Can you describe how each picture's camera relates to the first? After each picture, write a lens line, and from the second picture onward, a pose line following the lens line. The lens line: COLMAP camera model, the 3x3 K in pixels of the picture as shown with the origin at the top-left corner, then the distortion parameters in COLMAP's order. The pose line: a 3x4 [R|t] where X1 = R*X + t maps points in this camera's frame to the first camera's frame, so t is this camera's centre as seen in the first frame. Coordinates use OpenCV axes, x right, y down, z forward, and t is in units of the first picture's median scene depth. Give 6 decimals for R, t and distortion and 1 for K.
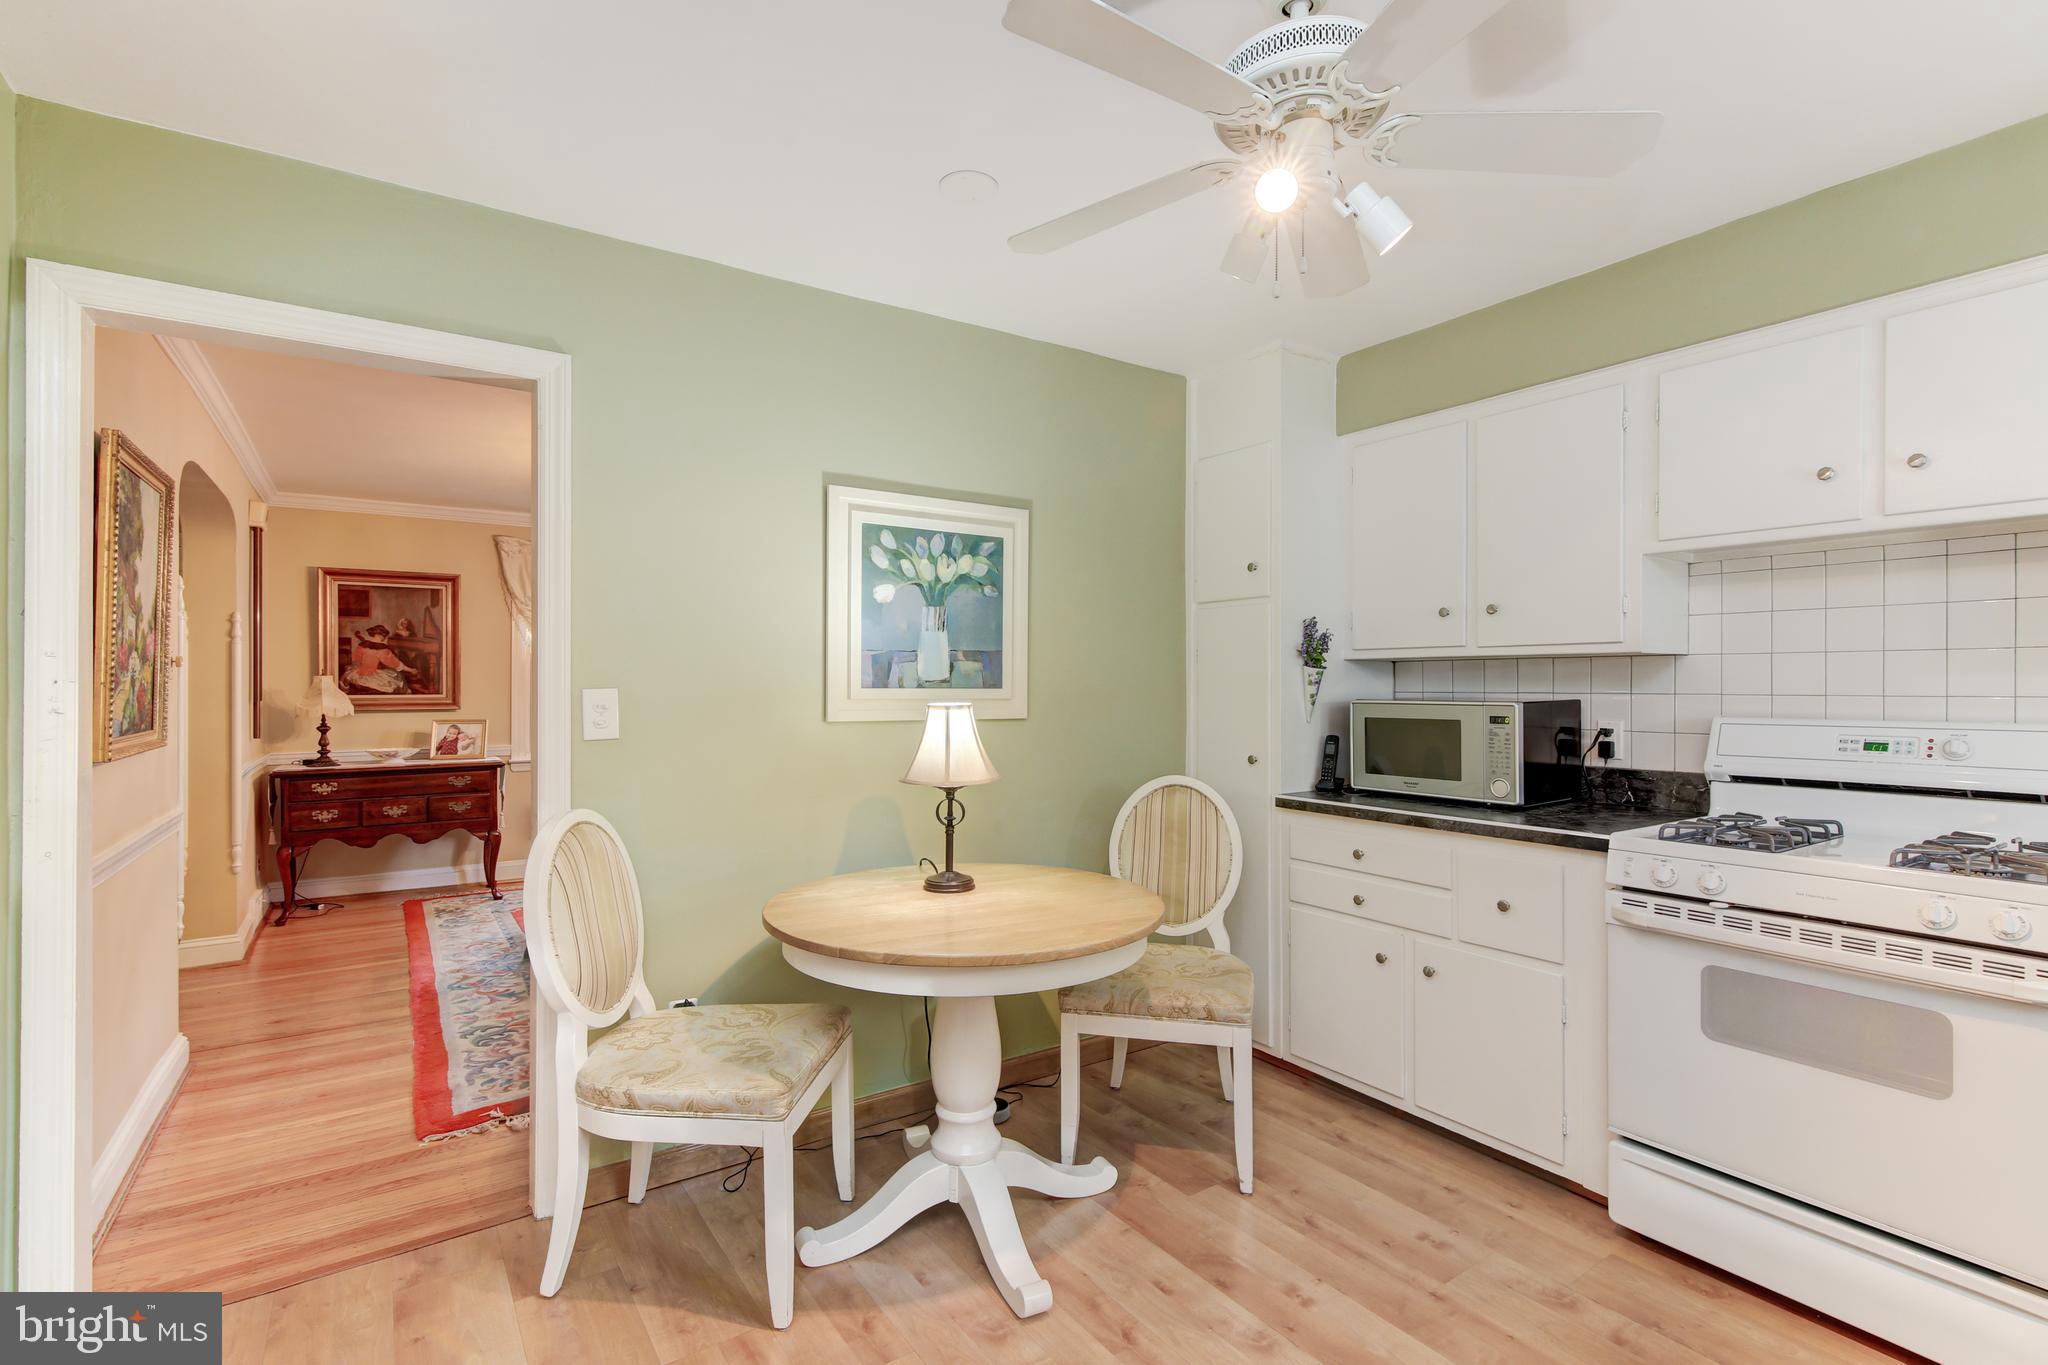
lens RADIAL K [[925.5, 0, 1027.1], [0, 925.5, 684.0], [0, 0, 1]] dist [-0.000352, -0.000073]
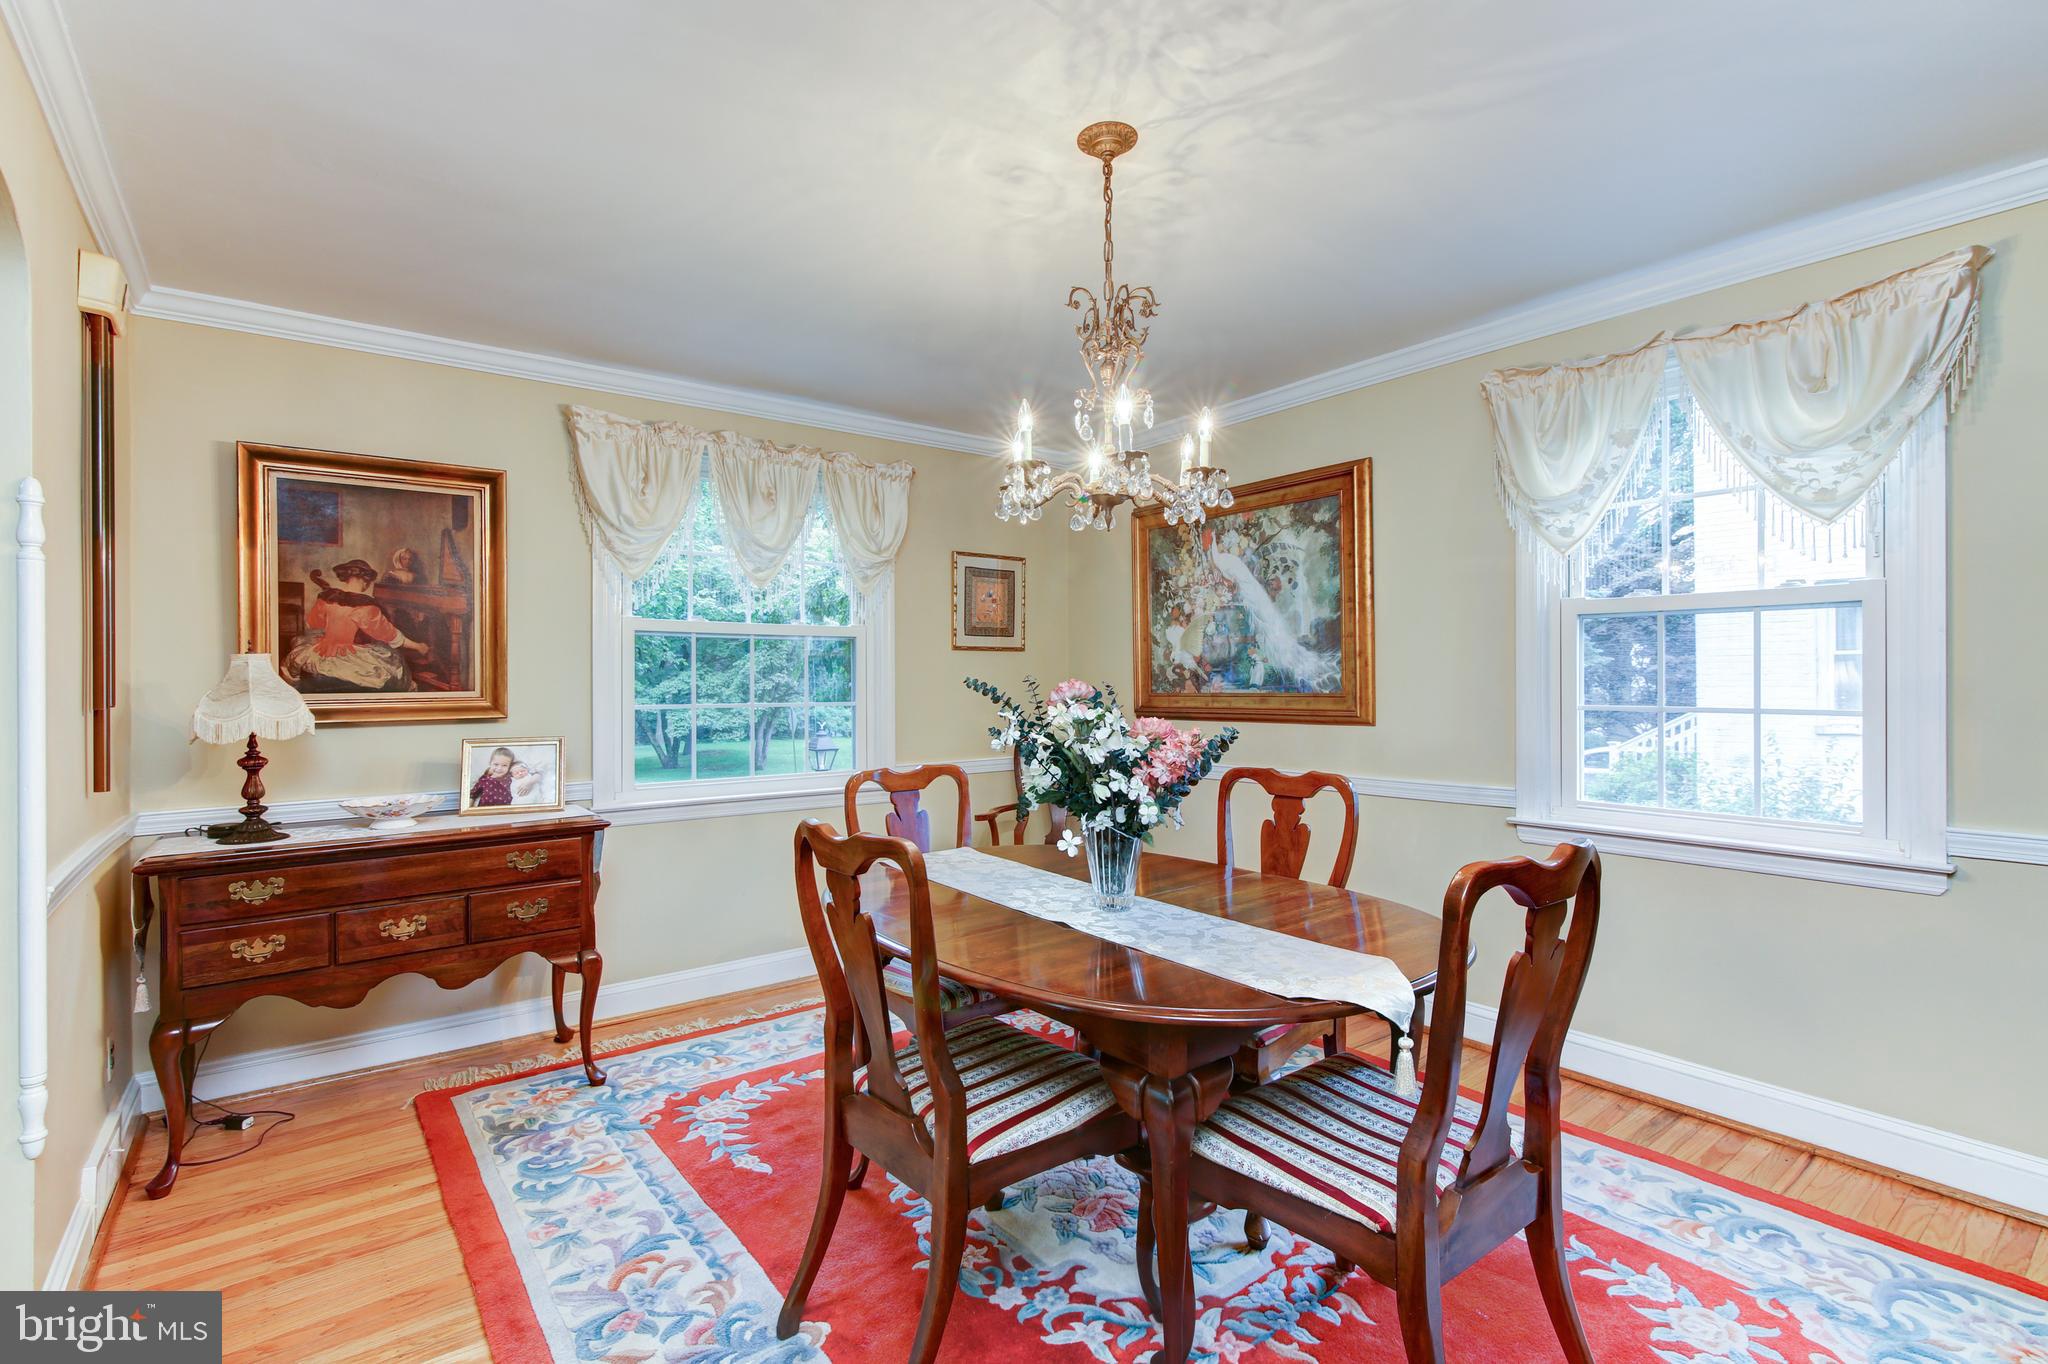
lens RADIAL K [[955.0, 0, 1020.5], [0, 955.0, 680.3], [0, 0, 1]] dist [0.001477, 0.000667]
pose [[0.999127, -0.004704, 0.041516, -0.353615], [0.004645, 0.999988, 0.001505, 0.005832], [-0.041523, -0.001311, 0.999137, 0.450422]]
